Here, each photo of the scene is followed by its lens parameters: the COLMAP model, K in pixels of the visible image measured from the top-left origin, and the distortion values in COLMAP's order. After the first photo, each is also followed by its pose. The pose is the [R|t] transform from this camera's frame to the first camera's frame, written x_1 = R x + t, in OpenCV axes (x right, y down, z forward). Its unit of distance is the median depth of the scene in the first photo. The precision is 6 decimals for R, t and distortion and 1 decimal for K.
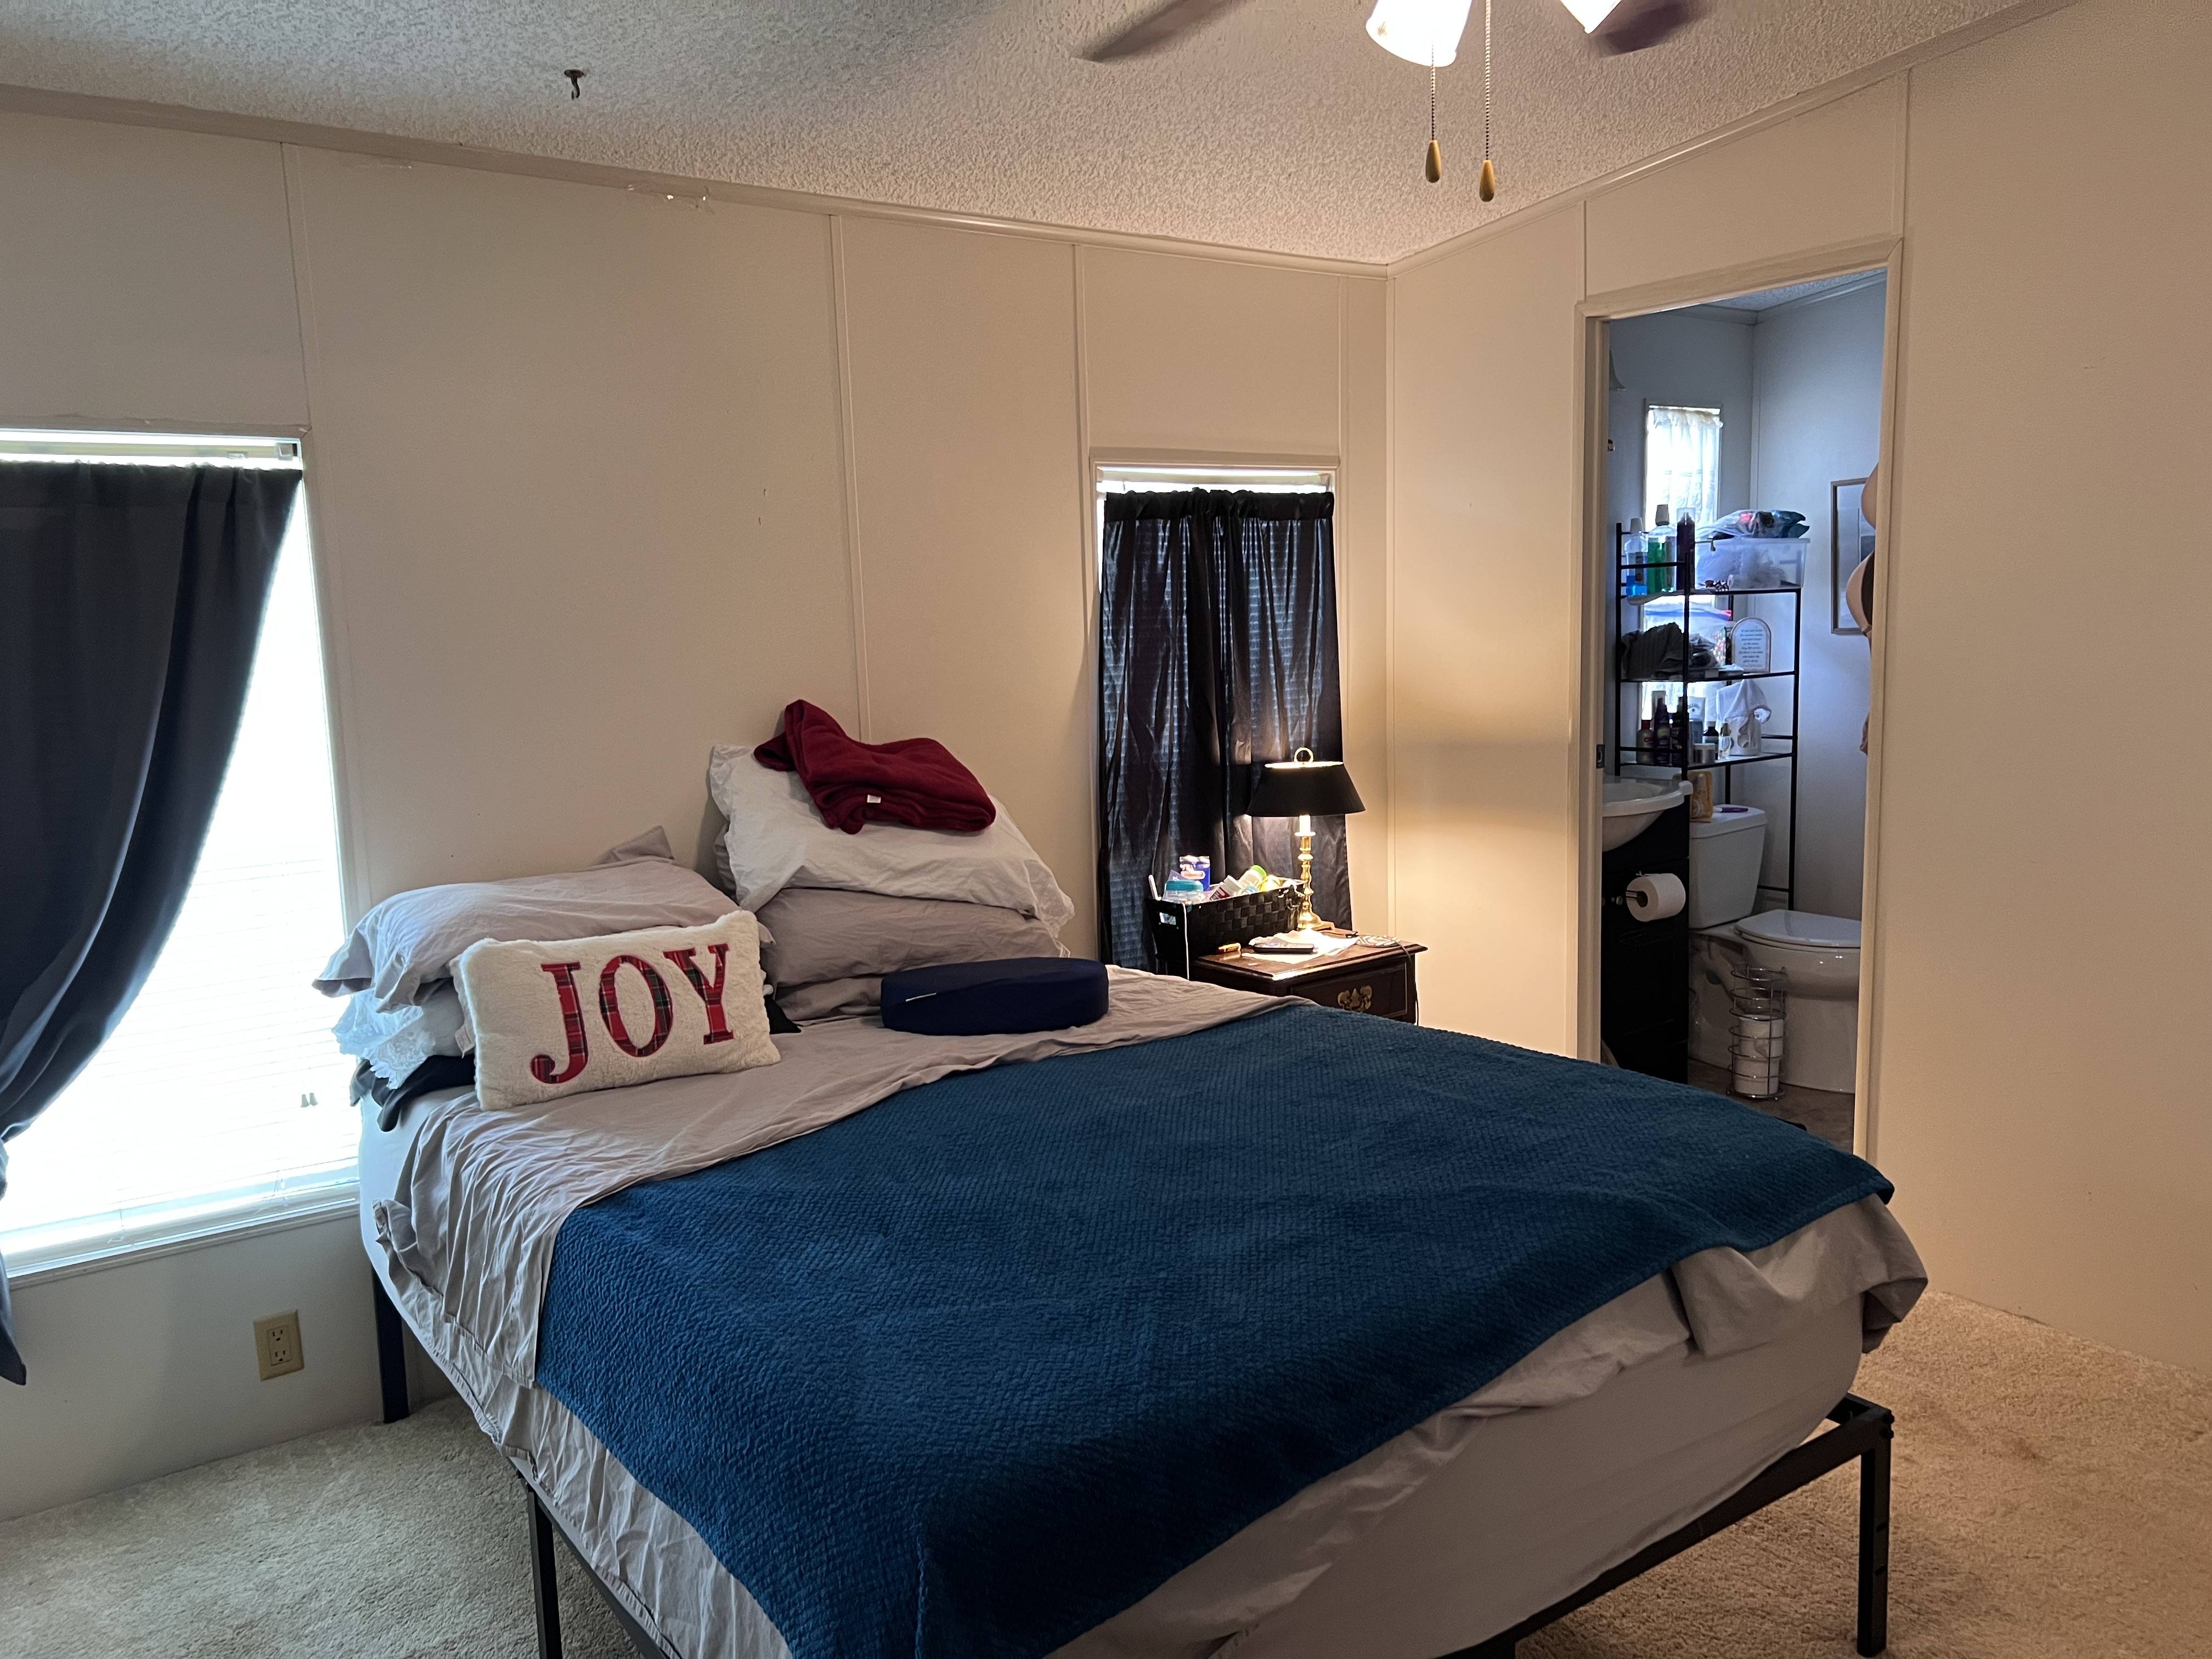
lens RADIAL K [[1701.8, 0, 1106.0], [0, 1701.8, 829.5], [0, 0, 1]] dist [0.101137, -0.107051]
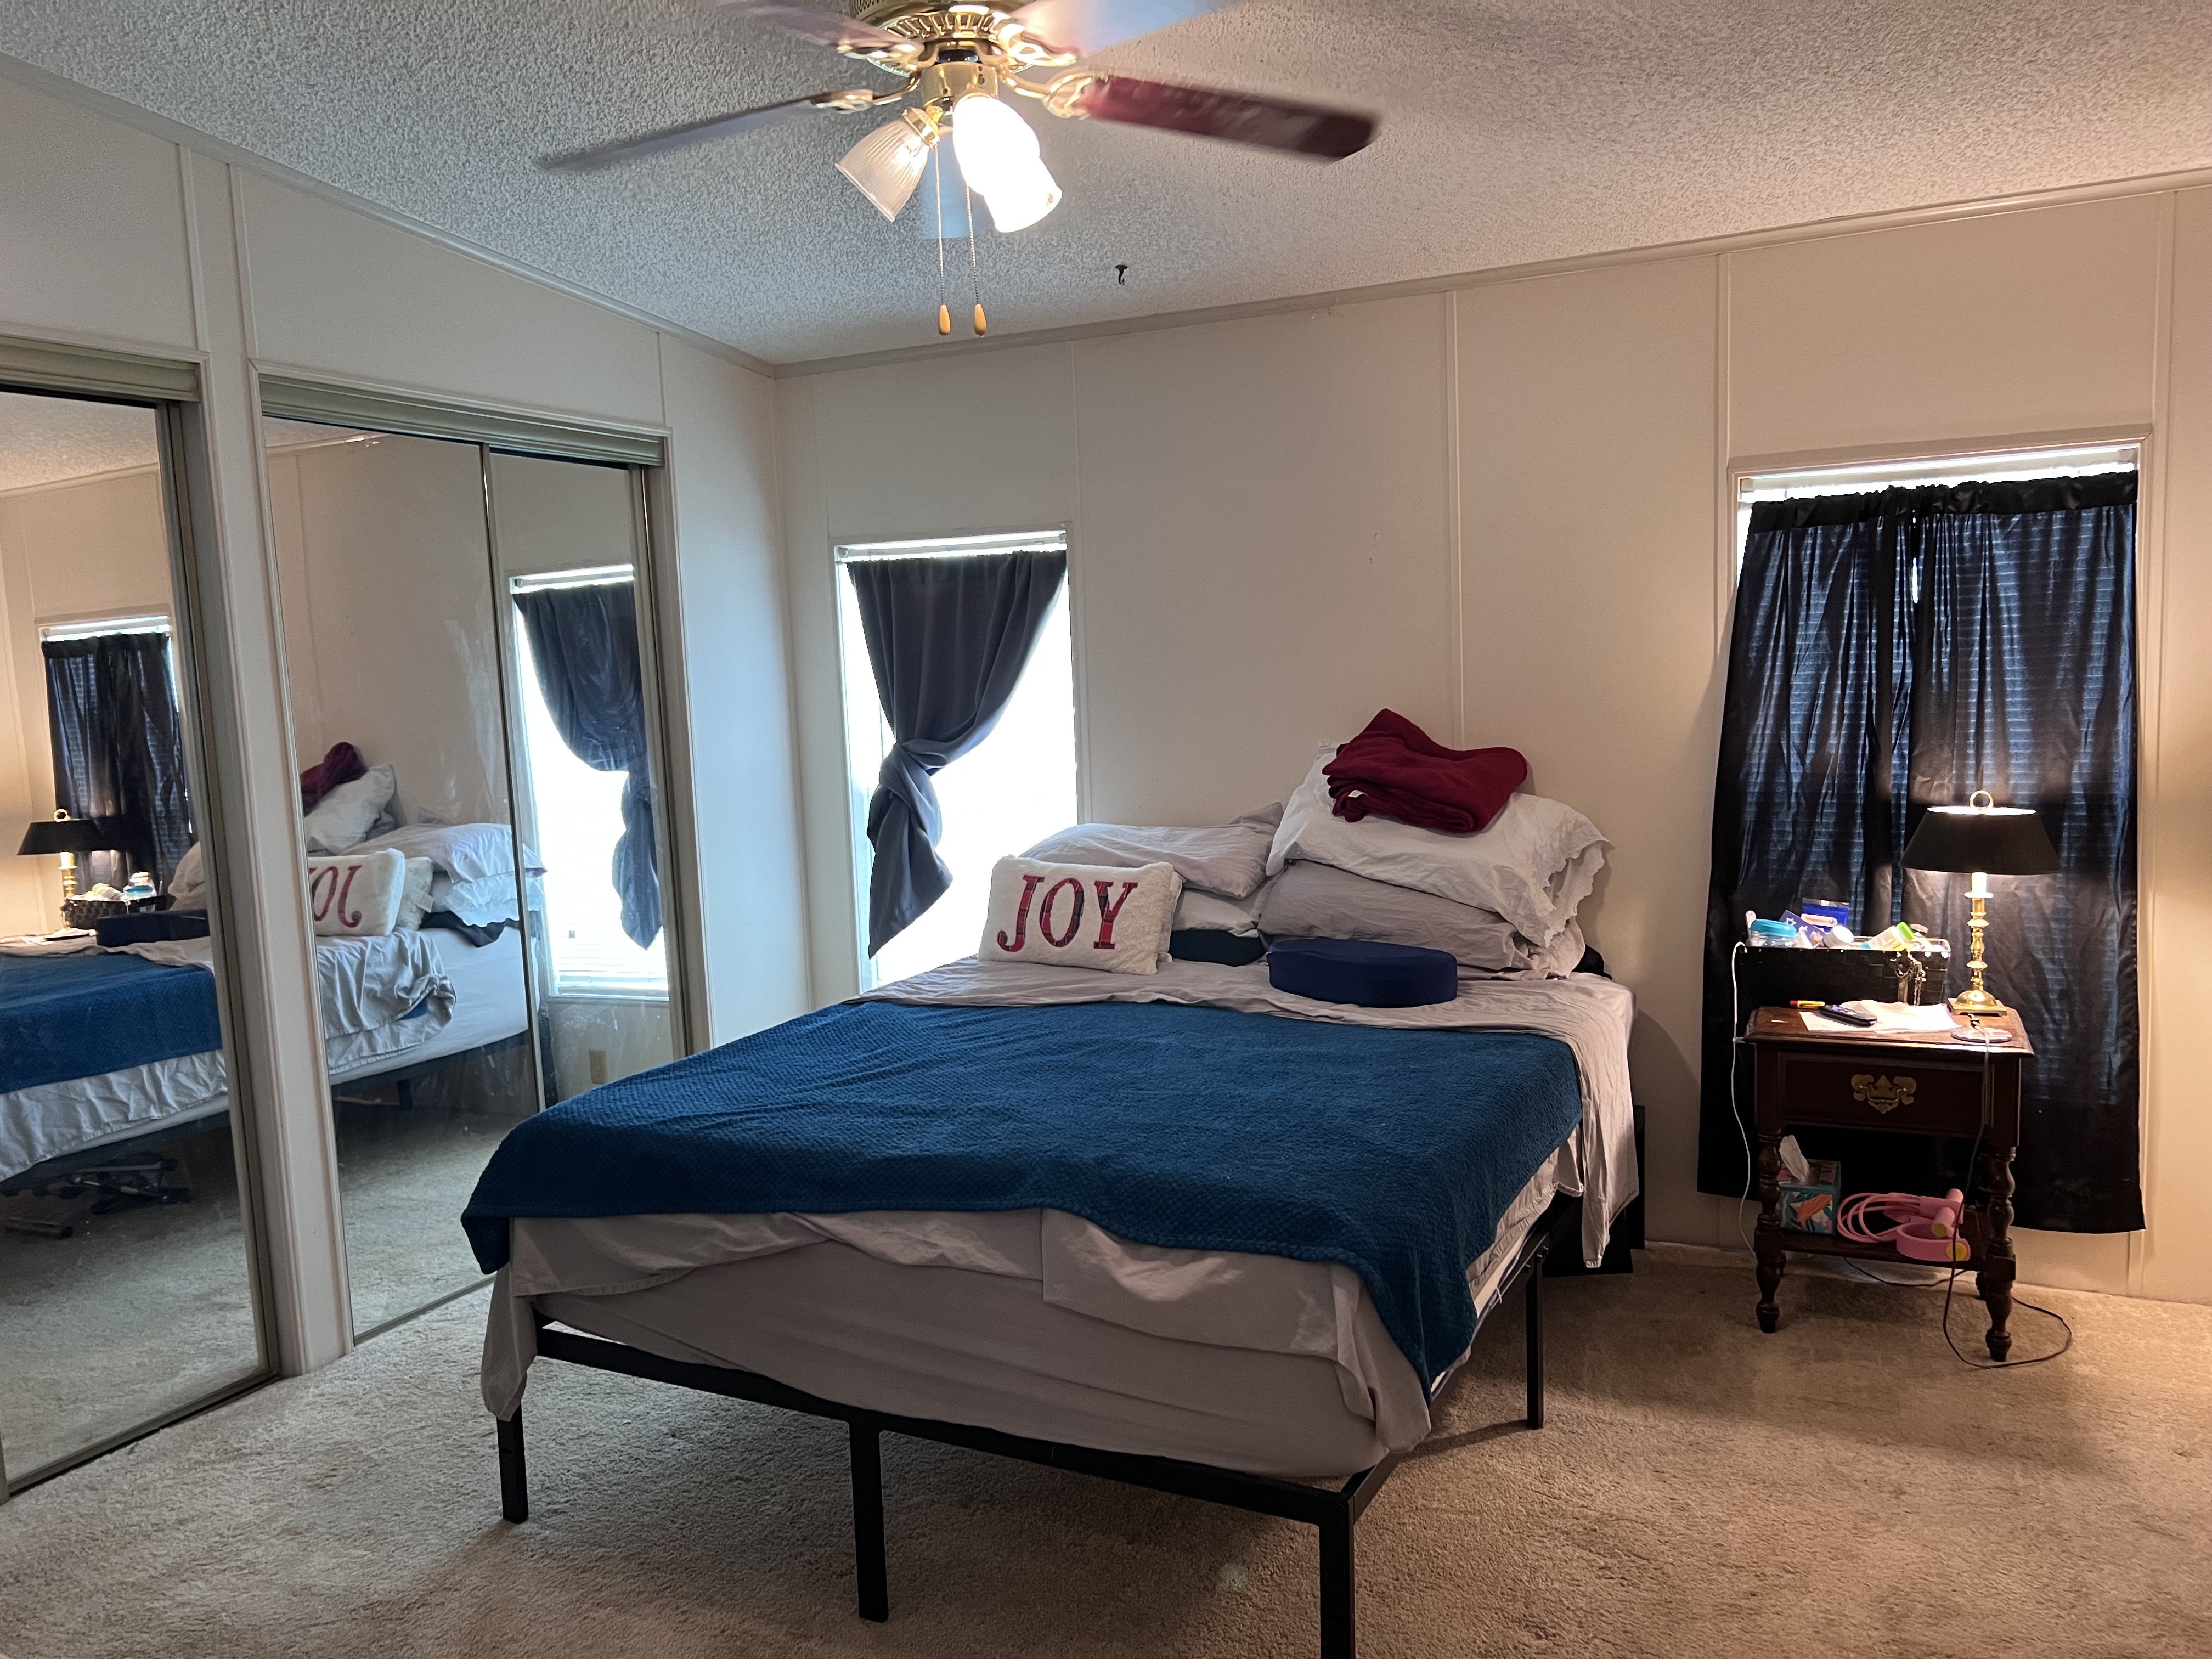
lens RADIAL K [[1701.8, 0, 1106.0], [0, 1701.8, 829.5], [0, 0, 1]] dist [0.101137, -0.107051]
pose [[0.456017, 0.103102, -0.883979, 0.538958], [-0.097078, 0.993103, 0.065750, -0.035075], [0.884661, 0.055832, 0.462881, 0.192356]]
